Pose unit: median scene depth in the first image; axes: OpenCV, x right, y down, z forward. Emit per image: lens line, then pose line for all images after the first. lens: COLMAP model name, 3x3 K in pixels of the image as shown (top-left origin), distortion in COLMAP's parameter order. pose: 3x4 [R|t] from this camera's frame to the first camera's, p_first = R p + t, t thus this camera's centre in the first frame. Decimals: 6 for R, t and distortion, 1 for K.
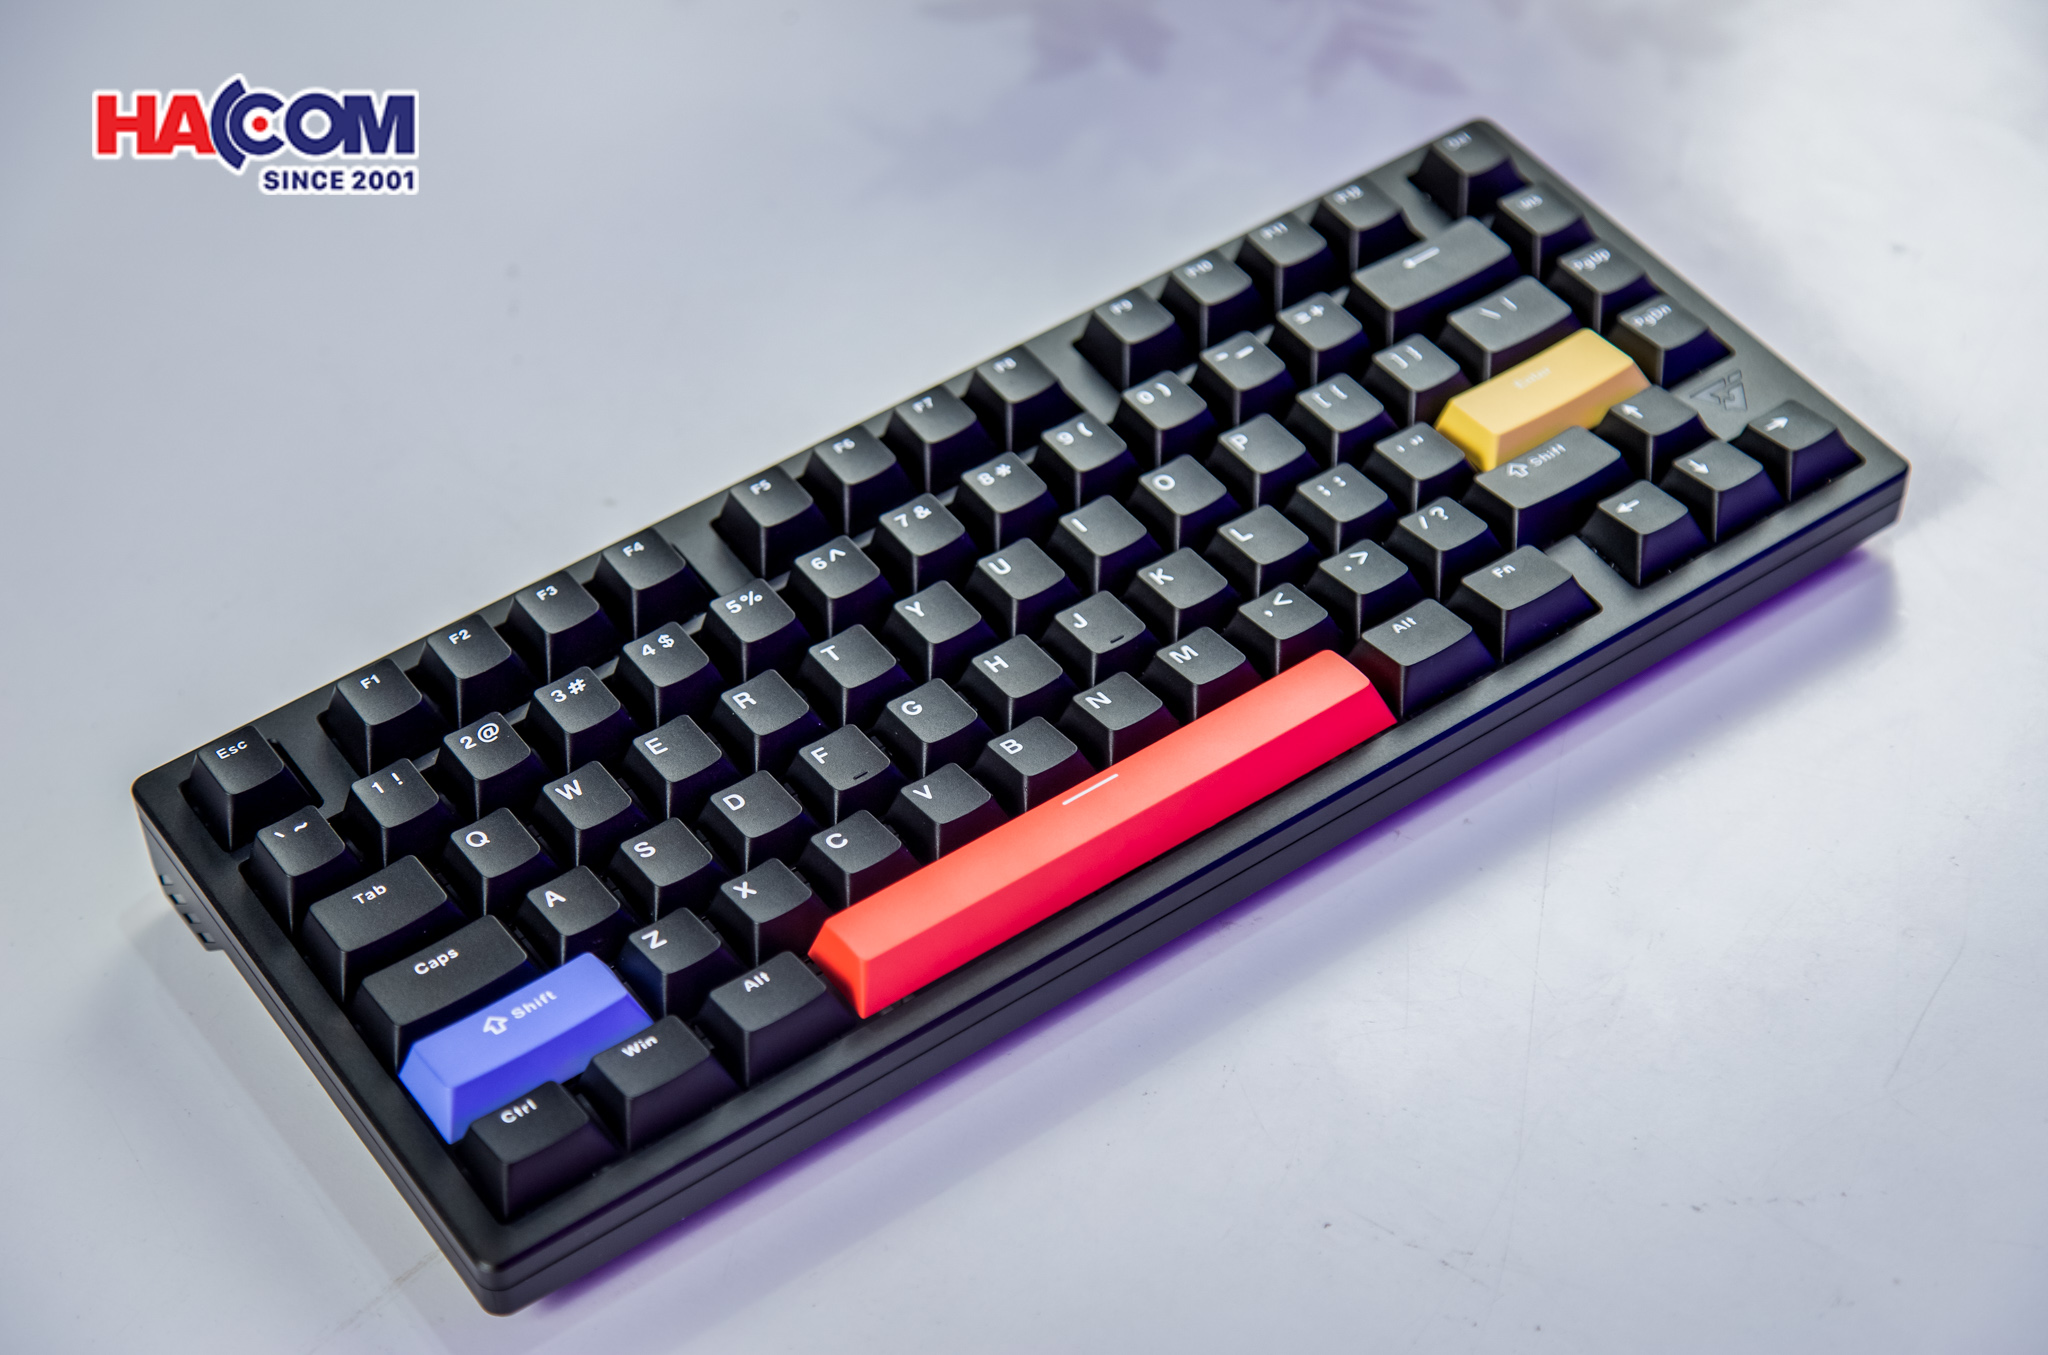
lens RADIAL K [[4340.0, 0, 1024.0], [0, 4340.0, 677.5], [0, 0, 1]] dist [0.034658, 0.050437]
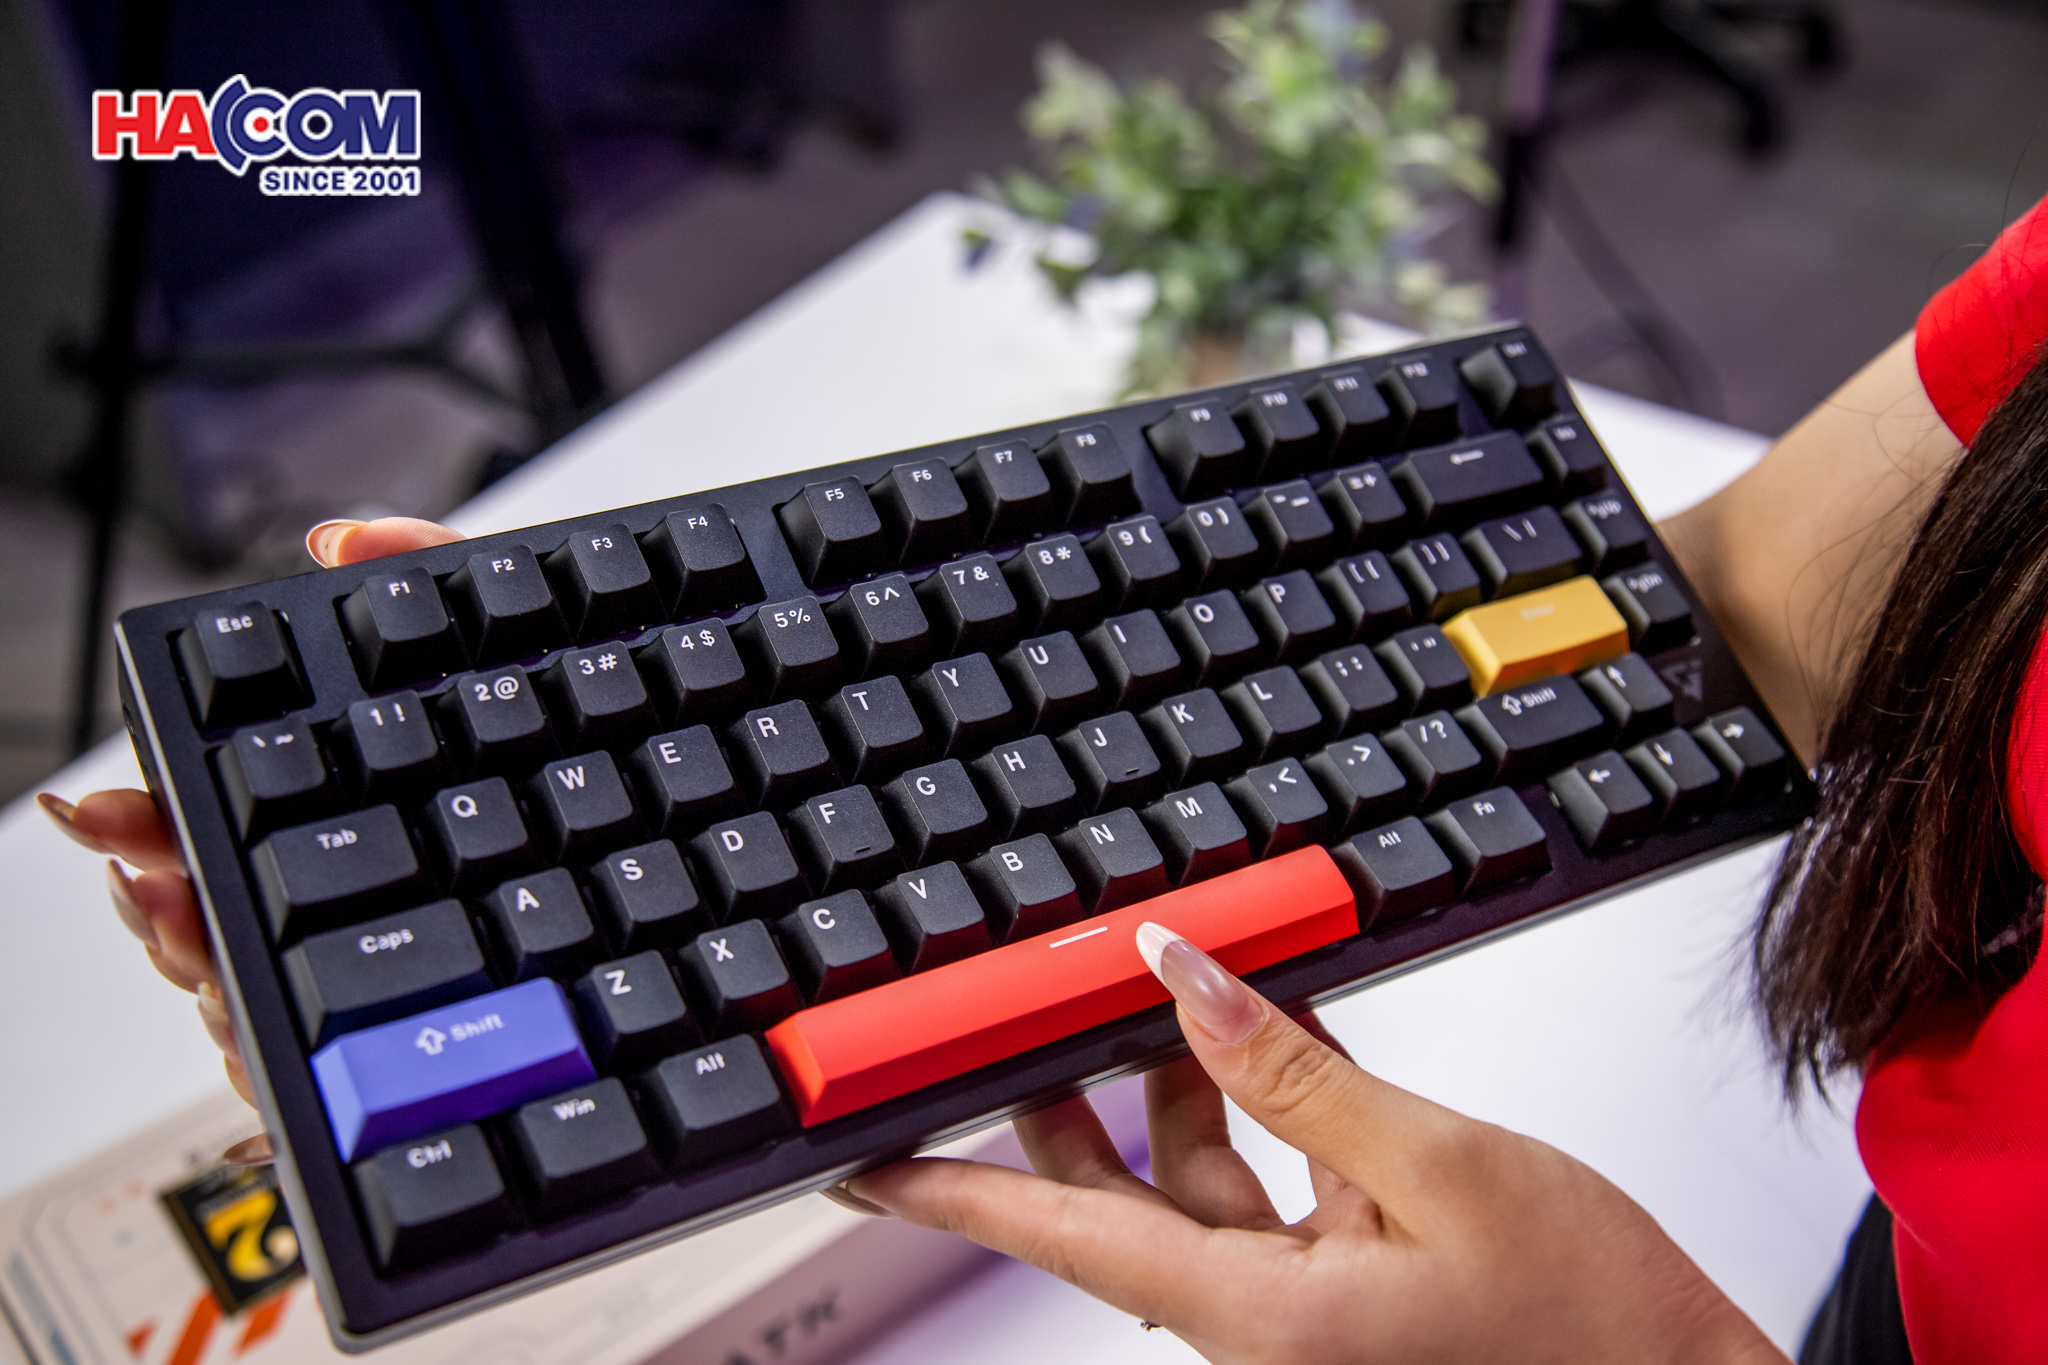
lens RADIAL K [[2349.9, 0, 1024.0], [0, 2349.9, 682.5], [0, 0, 1]] dist [-0.007933, 0.000994]
pose [[0.933037, 0.304375, 0.191829, -0.117428], [-0.333647, 0.931511, 0.144801, -0.102372], [-0.134617, -0.199108, 0.970687, 0.485247]]
